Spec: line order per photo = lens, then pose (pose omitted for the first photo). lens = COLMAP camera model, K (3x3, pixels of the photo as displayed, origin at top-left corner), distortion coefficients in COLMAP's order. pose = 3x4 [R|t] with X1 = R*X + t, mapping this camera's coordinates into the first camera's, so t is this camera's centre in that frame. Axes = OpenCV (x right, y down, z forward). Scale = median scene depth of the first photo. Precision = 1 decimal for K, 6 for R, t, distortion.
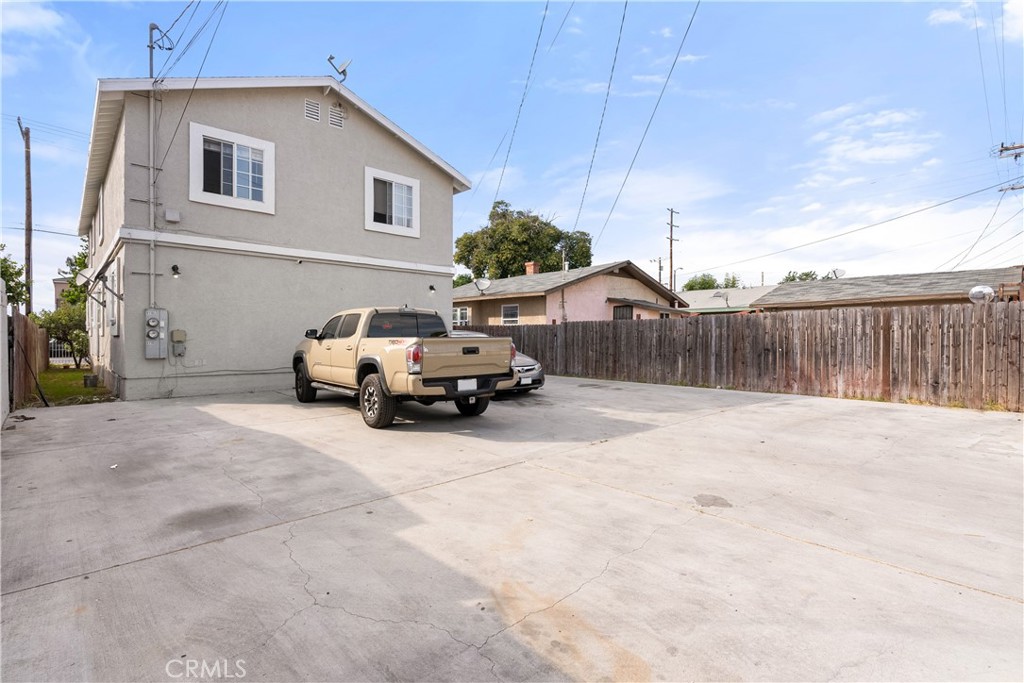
lens RADIAL K [[485.9, 0, 515.8], [0, 485.9, 340.8], [0, 0, 1]] dist [0.005804, -0.001104]
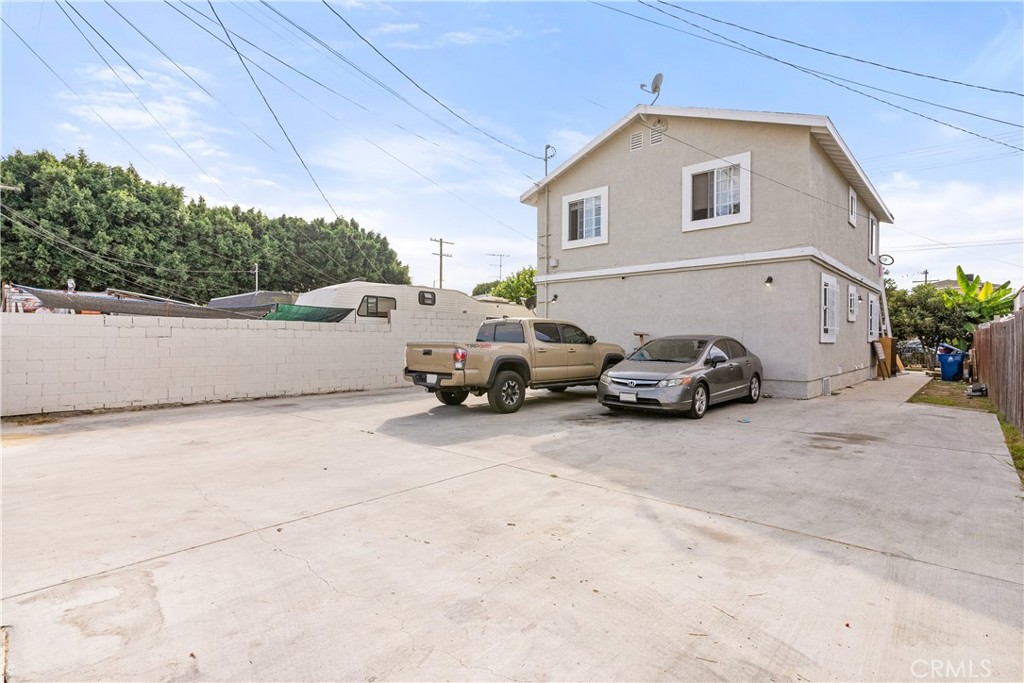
lens RADIAL K [[485.9, 0, 516.5], [0, 485.9, 339.1], [0, 0, 1]] dist [0.005804, -0.001104]
pose [[0.081266, -0.003844, -0.996685, 0.723629], [-0.013450, 0.999897, -0.004953, -0.006350], [0.996602, 0.013808, 0.081206, 0.679302]]
